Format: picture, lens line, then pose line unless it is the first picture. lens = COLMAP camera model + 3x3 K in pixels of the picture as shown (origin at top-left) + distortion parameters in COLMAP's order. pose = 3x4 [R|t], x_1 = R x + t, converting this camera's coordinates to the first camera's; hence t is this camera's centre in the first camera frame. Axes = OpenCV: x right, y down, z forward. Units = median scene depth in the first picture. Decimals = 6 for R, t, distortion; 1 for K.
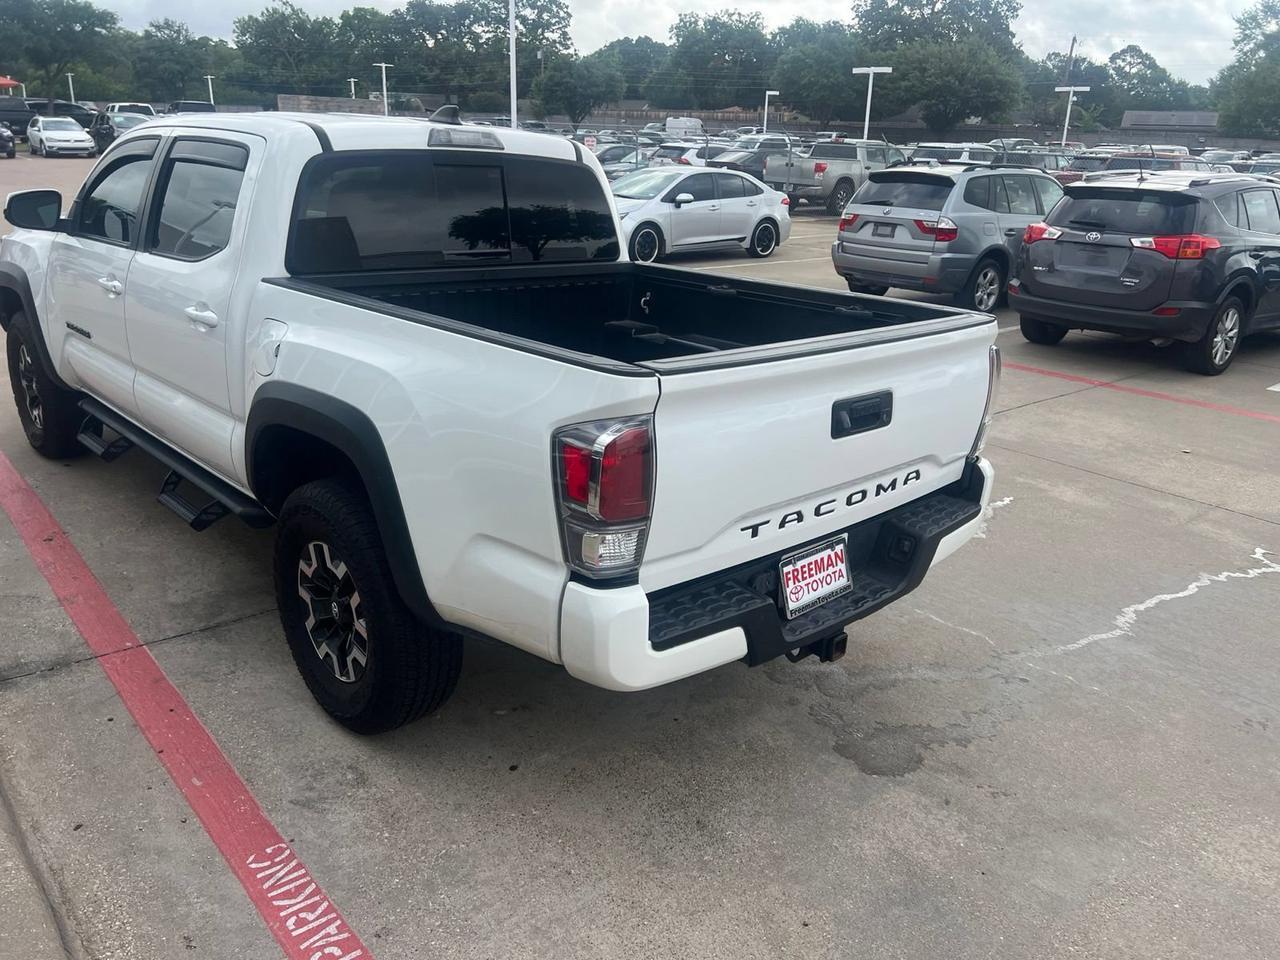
lens RADIAL K [[959.6, 0, 640.0], [0, 959.6, 480.0], [0, 0, 1]] dist [0.099078, -0.113911]
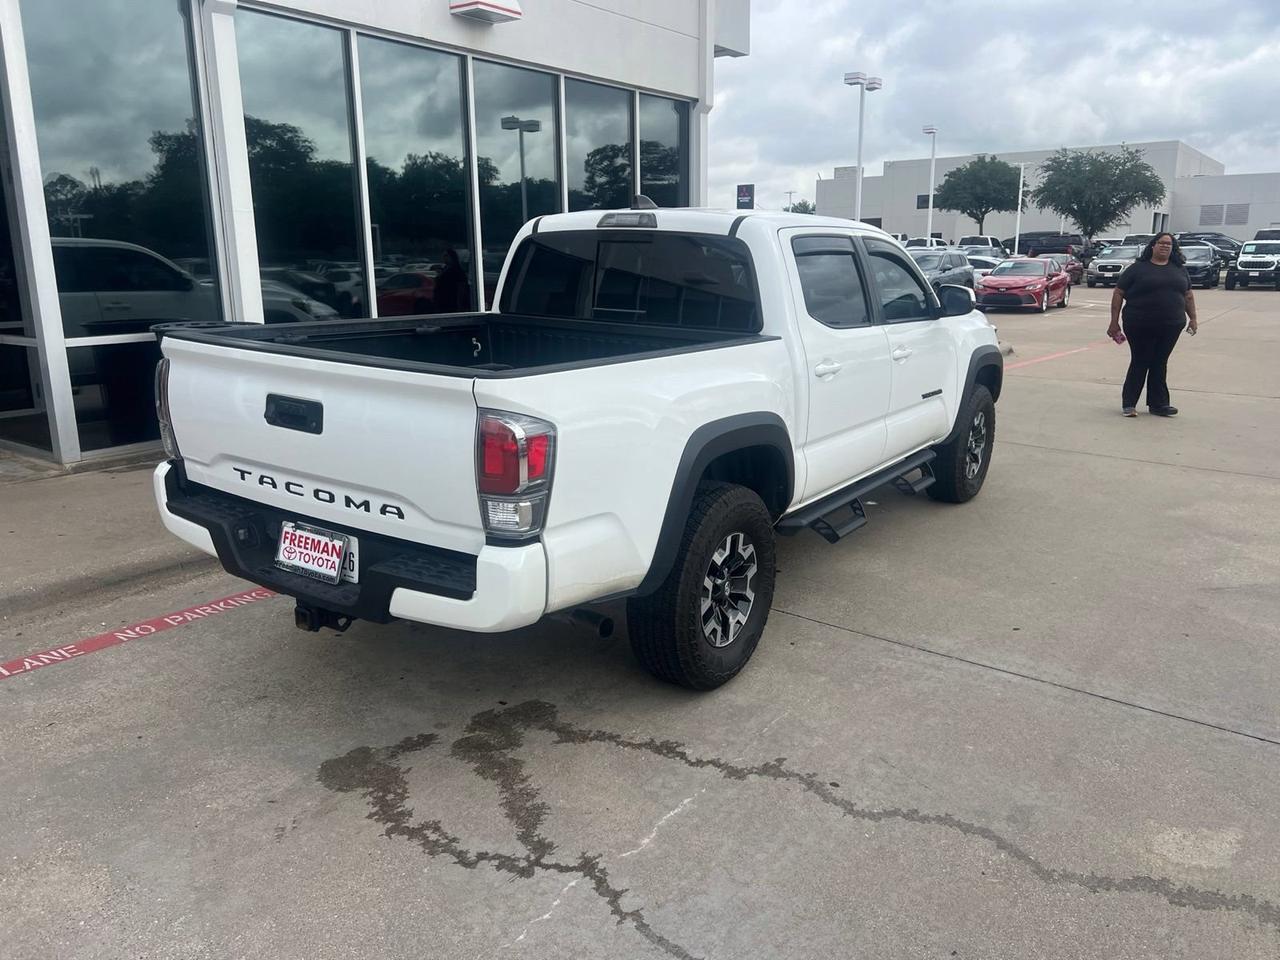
lens RADIAL K [[950.2, 0, 640.0], [0, 950.2, 480.0], [0, 0, 1]] dist [0.038995, -0.007359]
pose [[0.219923, 0.197074, -0.955403, 1.350126], [-0.320202, 0.939702, 0.120128, -0.248604], [0.921468, 0.279503, 0.269766, 1.014690]]
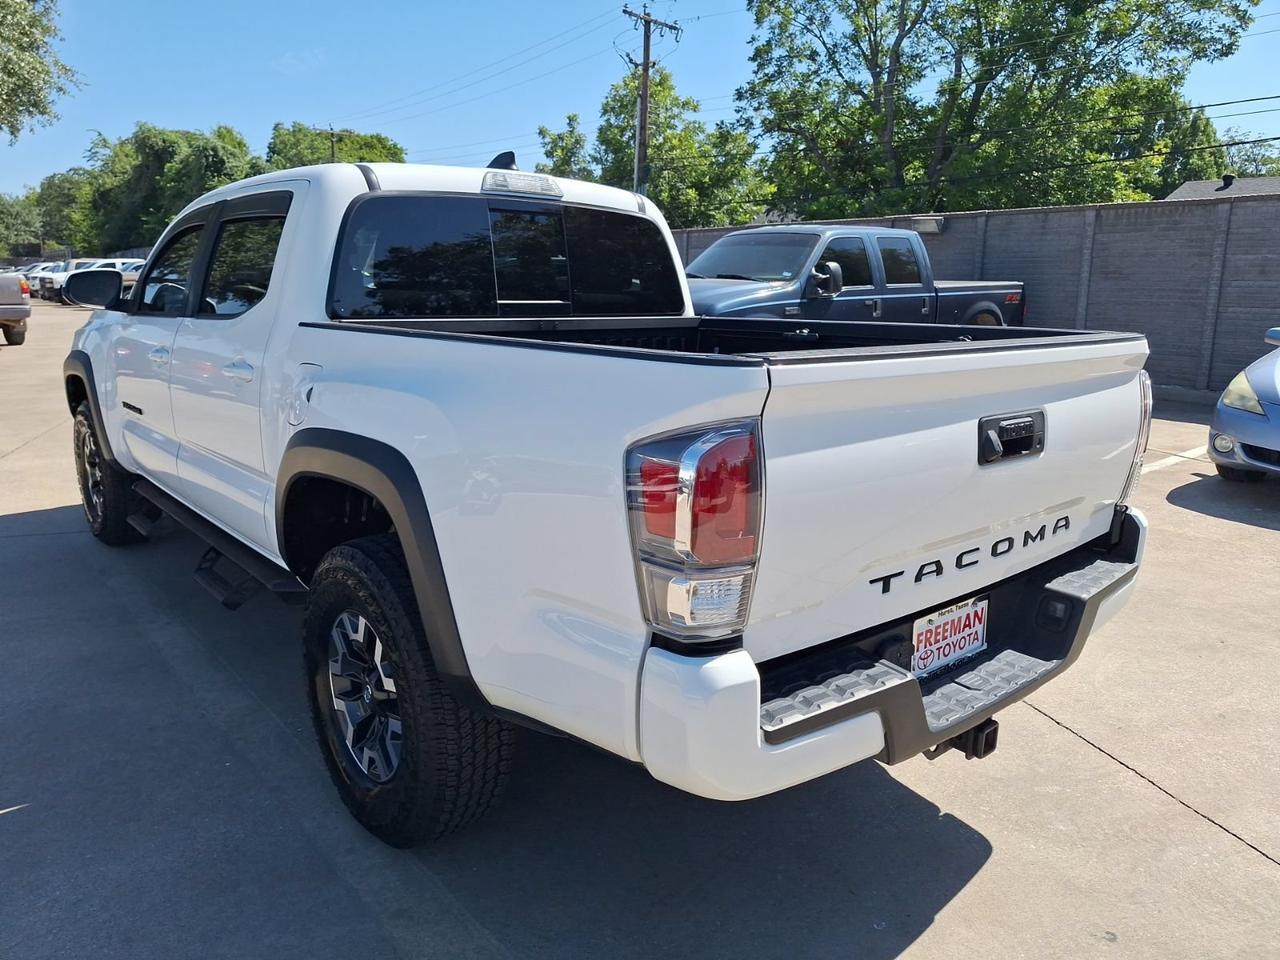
lens RADIAL K [[896.9, 0, 640.0], [0, 896.9, 480.0], [0, 0, 1]] dist [0.035979, -0.007962]
pose [[0.998064, -0.021347, -0.058410, -0.029572], [0.014655, 0.993524, -0.112676, 0.042220], [0.060437, 0.111602, 0.991913, 0.230232]]
